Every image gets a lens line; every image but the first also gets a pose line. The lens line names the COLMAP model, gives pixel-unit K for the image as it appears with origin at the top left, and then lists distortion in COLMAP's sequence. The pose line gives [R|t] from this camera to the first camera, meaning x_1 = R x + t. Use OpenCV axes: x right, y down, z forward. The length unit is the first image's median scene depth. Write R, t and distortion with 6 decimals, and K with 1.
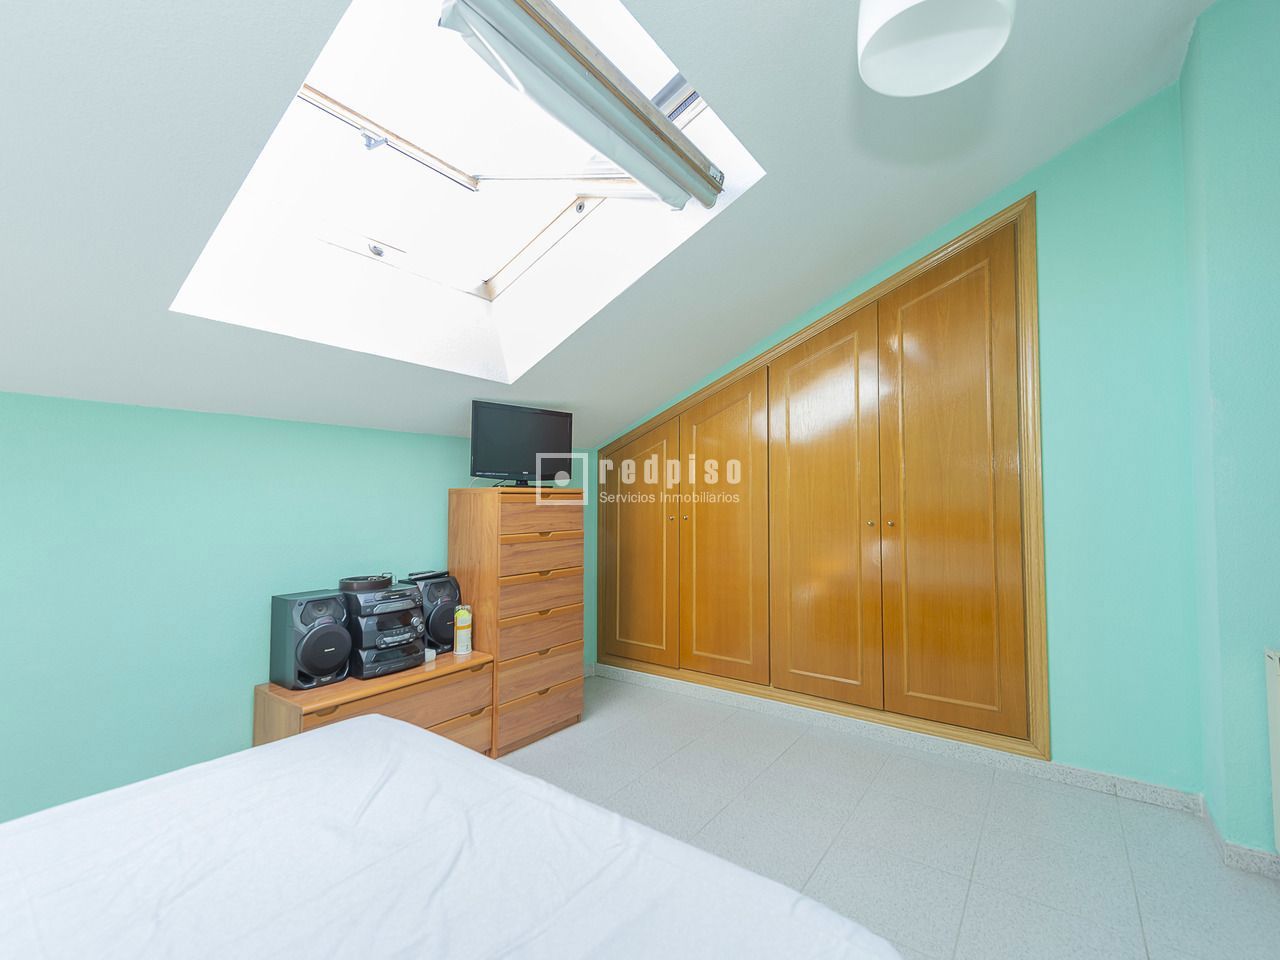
lens RADIAL K [[574.9, 0, 637.5], [0, 574.9, 471.8], [0, 0, 1]] dist [0.002948, -0.000638]
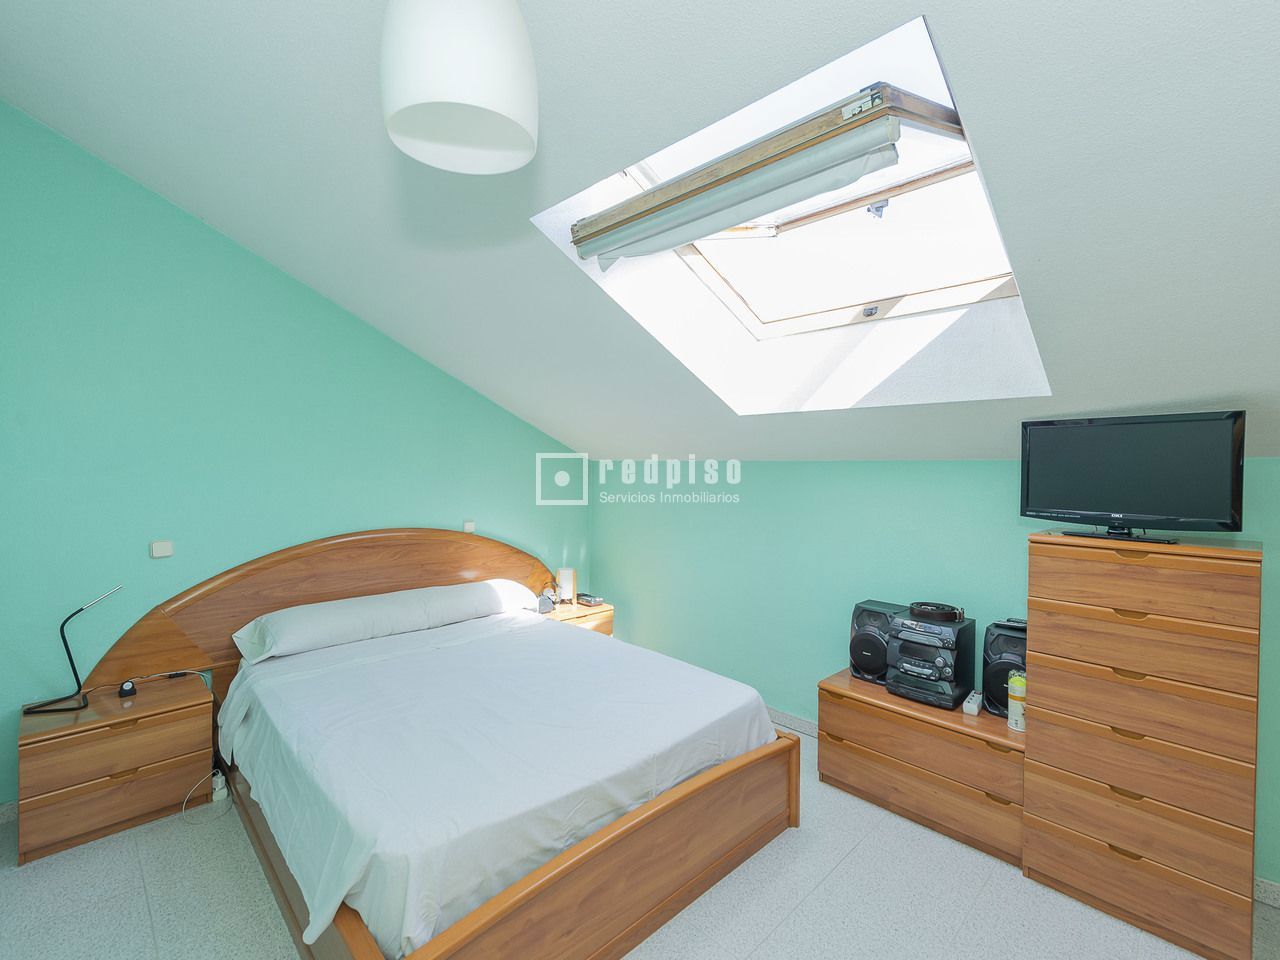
lens RADIAL K [[574.9, 0, 639.6], [0, 574.9, 476.1], [0, 0, 1]] dist [0.002948, -0.000638]
pose [[-0.169362, 0.015811, -0.985427, 0.591534], [0.033099, 0.999399, 0.010347, -0.074151], [0.984998, -0.030864, -0.169784, 0.603008]]
